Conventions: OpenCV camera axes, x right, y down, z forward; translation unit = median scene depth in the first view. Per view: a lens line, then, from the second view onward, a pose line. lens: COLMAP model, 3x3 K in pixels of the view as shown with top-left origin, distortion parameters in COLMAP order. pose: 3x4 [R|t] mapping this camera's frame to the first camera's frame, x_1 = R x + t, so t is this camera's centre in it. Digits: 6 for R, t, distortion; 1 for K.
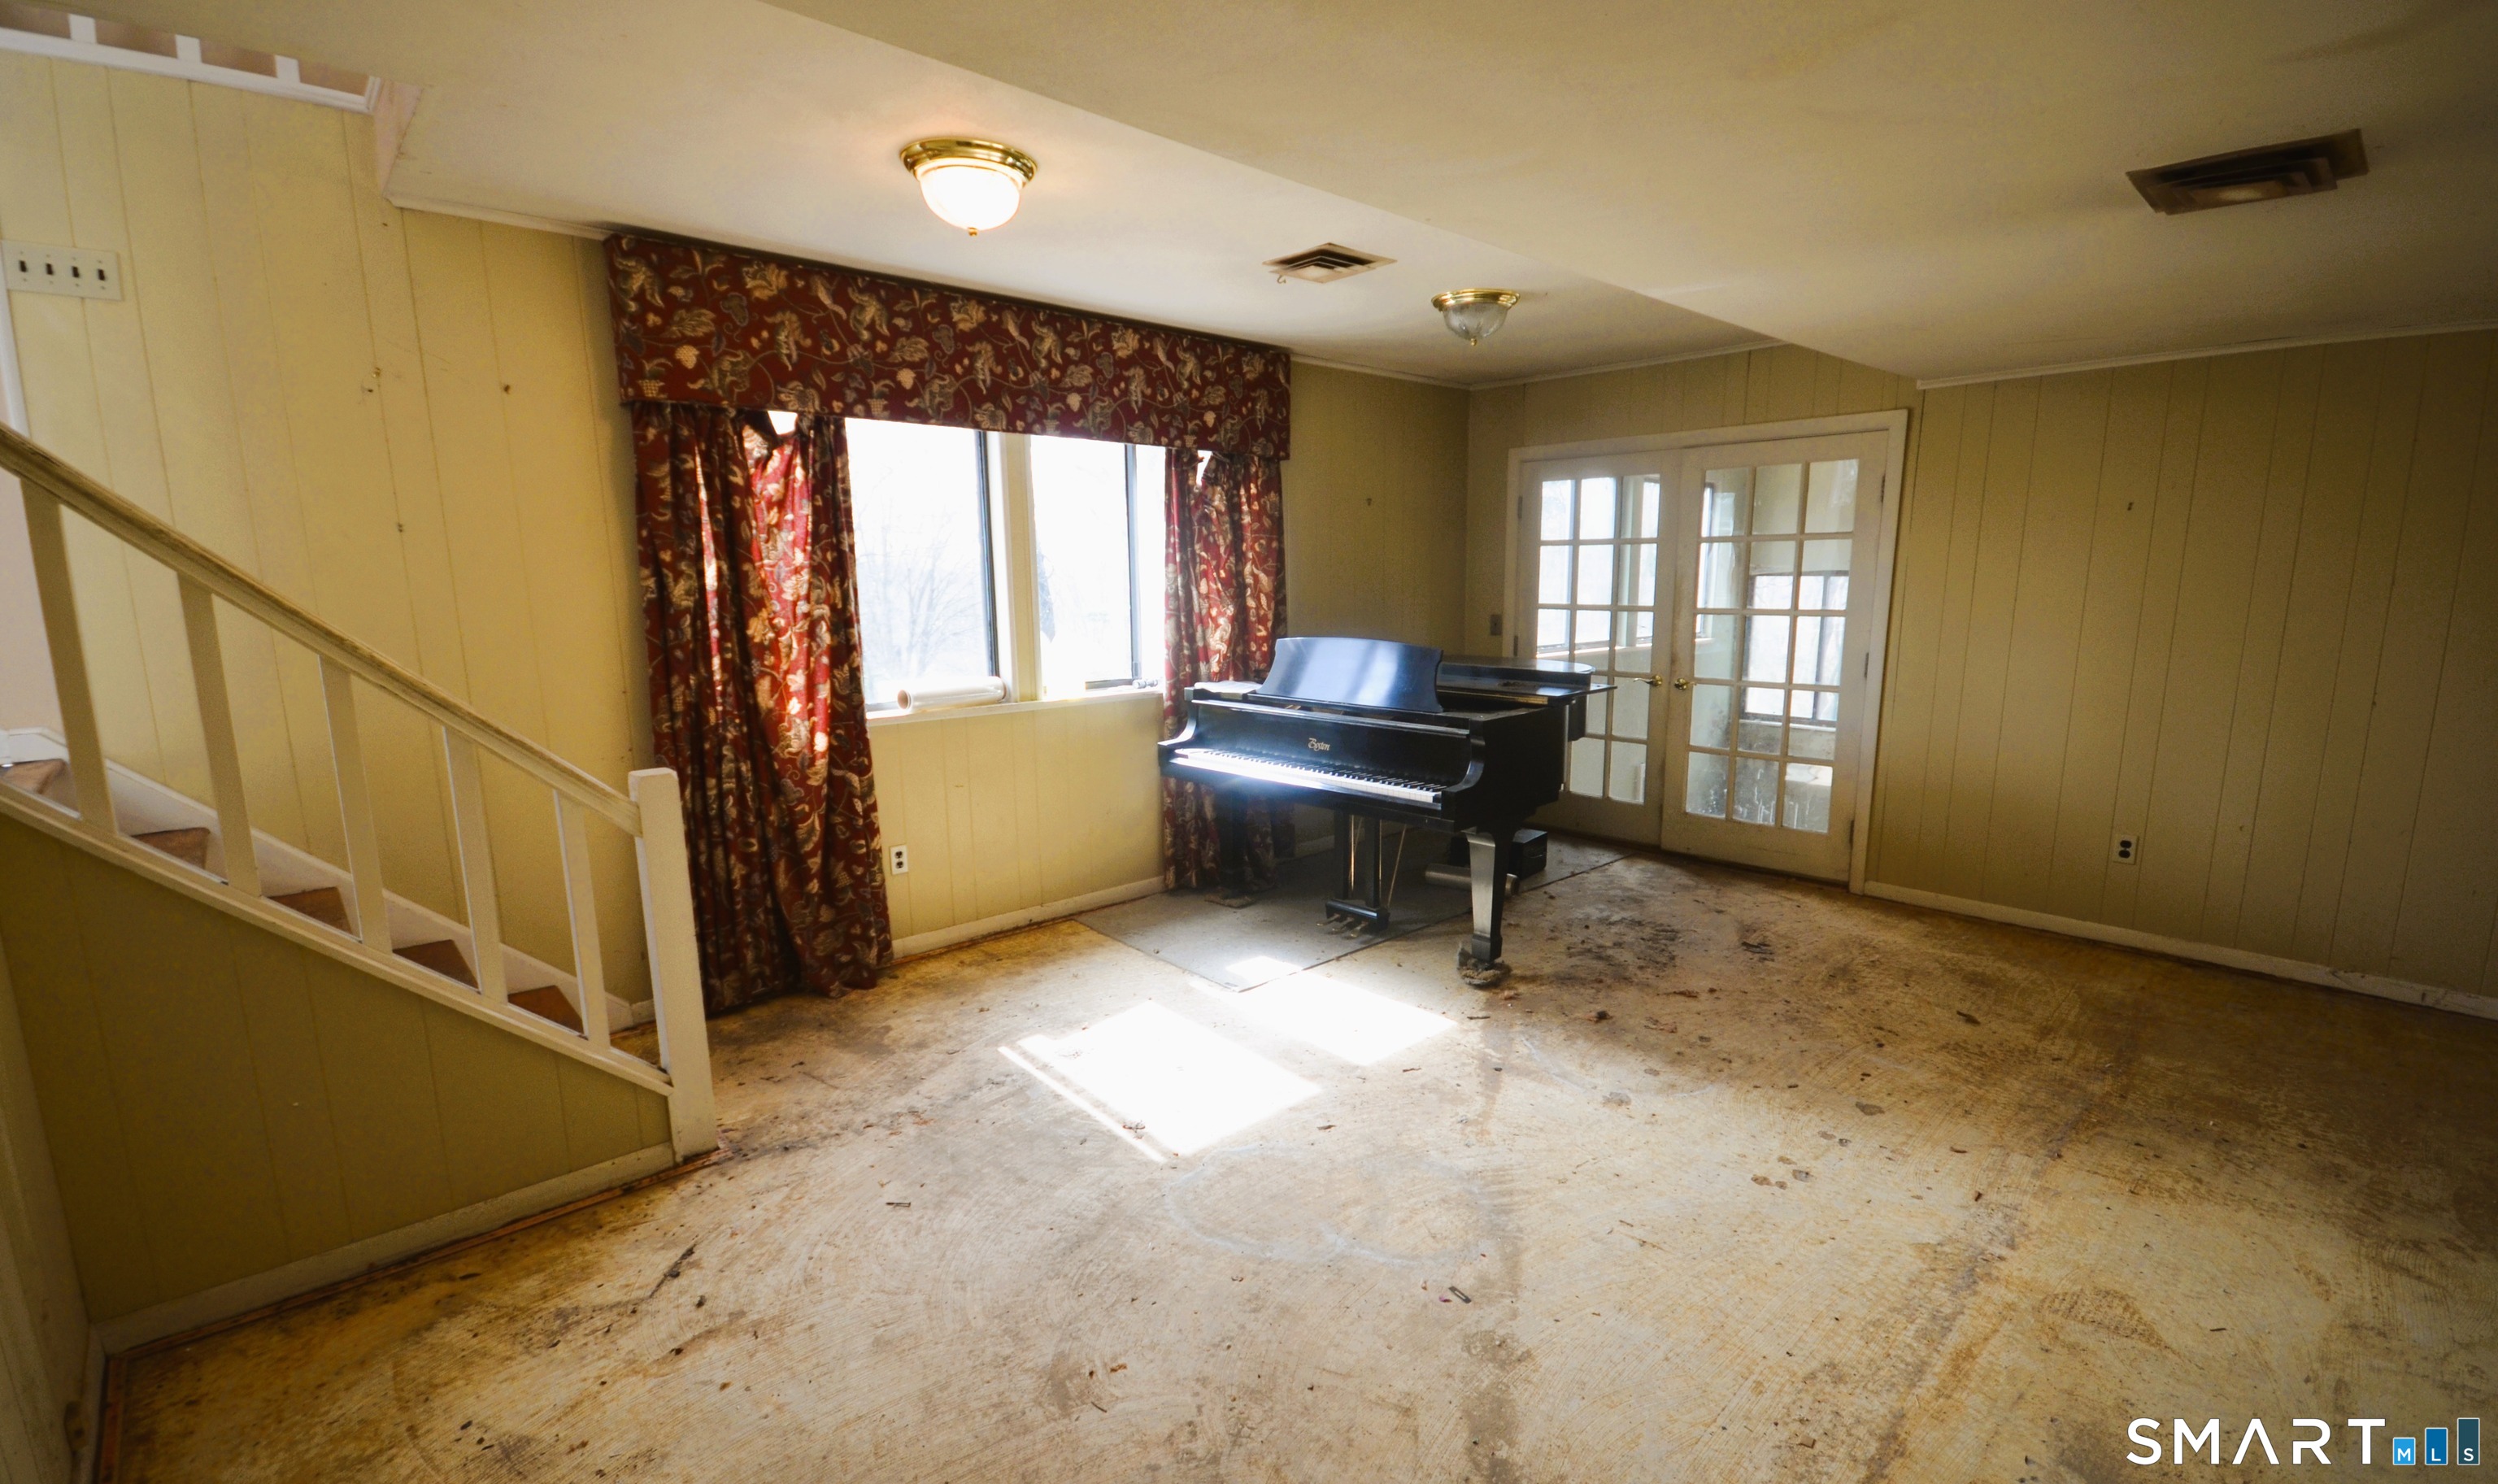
lens RADIAL K [[1102.1, 0, 1258.5], [0, 1102.1, 748.1], [0, 0, 1]] dist [-0.004860, -0.000477]
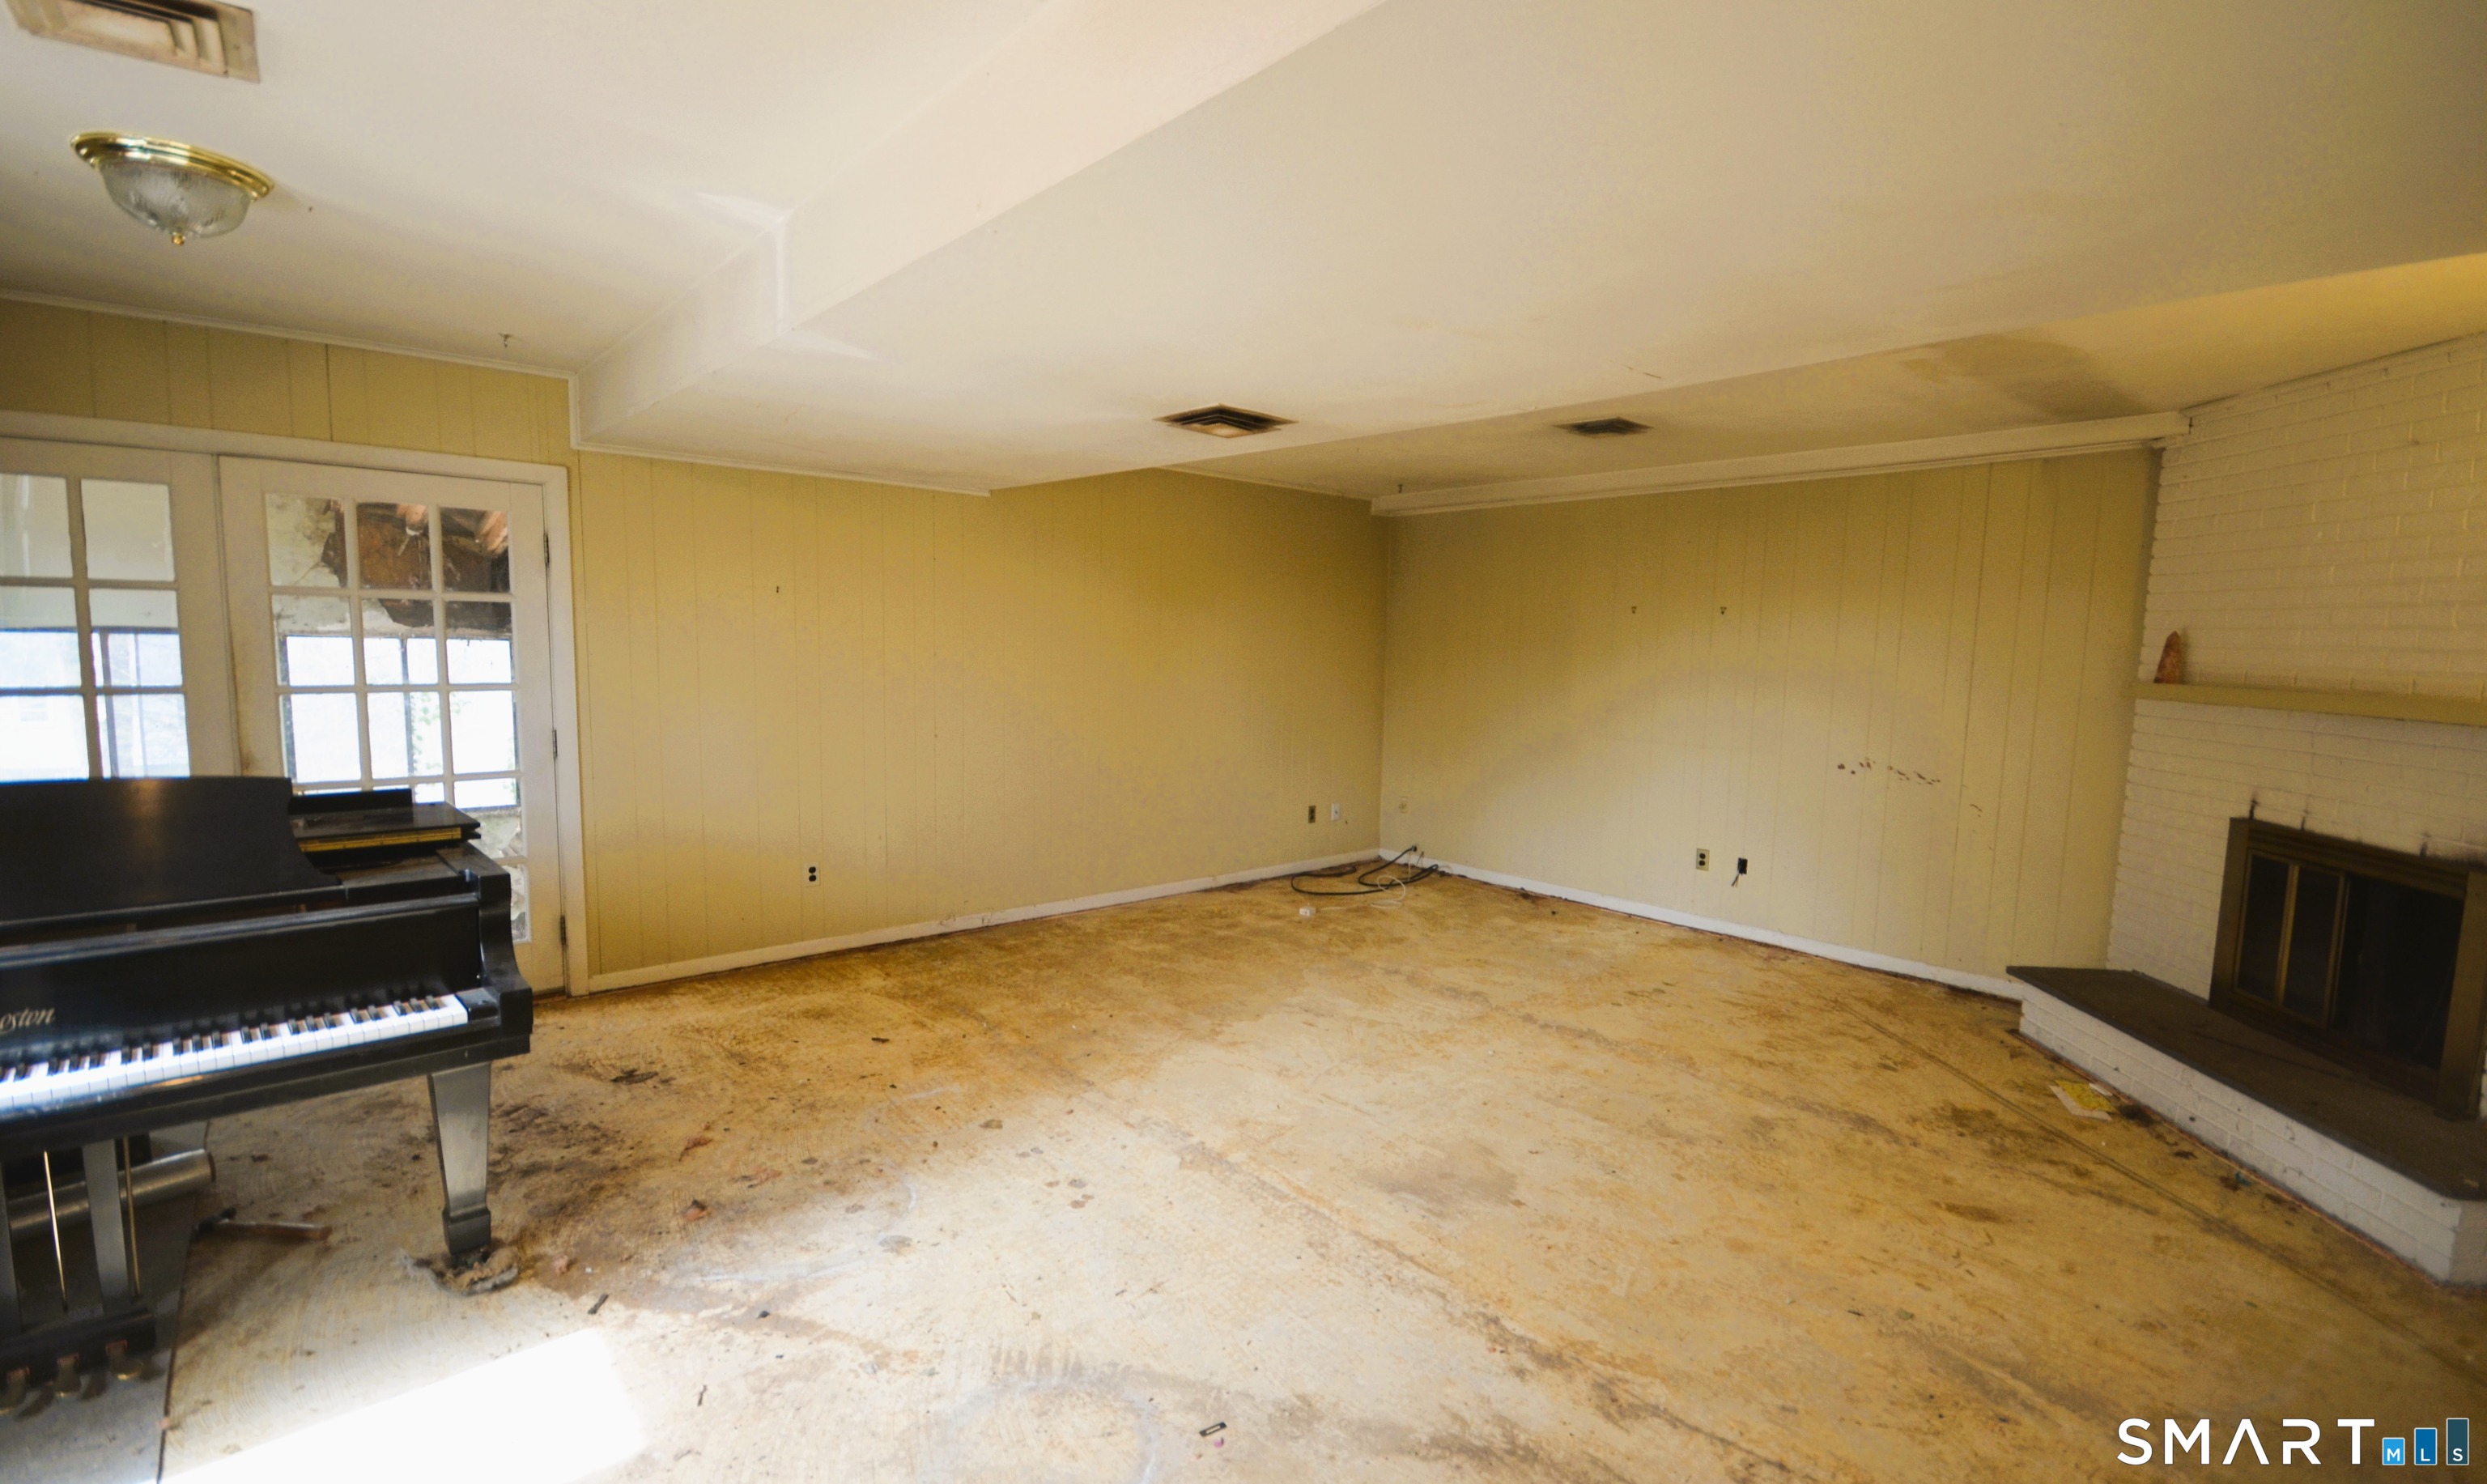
lens RADIAL K [[1097.2, 0, 1252.6], [0, 1097.2, 748.4], [0, 0, 1]] dist [-0.004860, -0.000477]
pose [[0.009558, -0.092507, 0.995666, -0.419979], [0.138096, 0.986293, 0.090310, -0.093113], [-0.990373, 0.136634, 0.022202, 0.528045]]
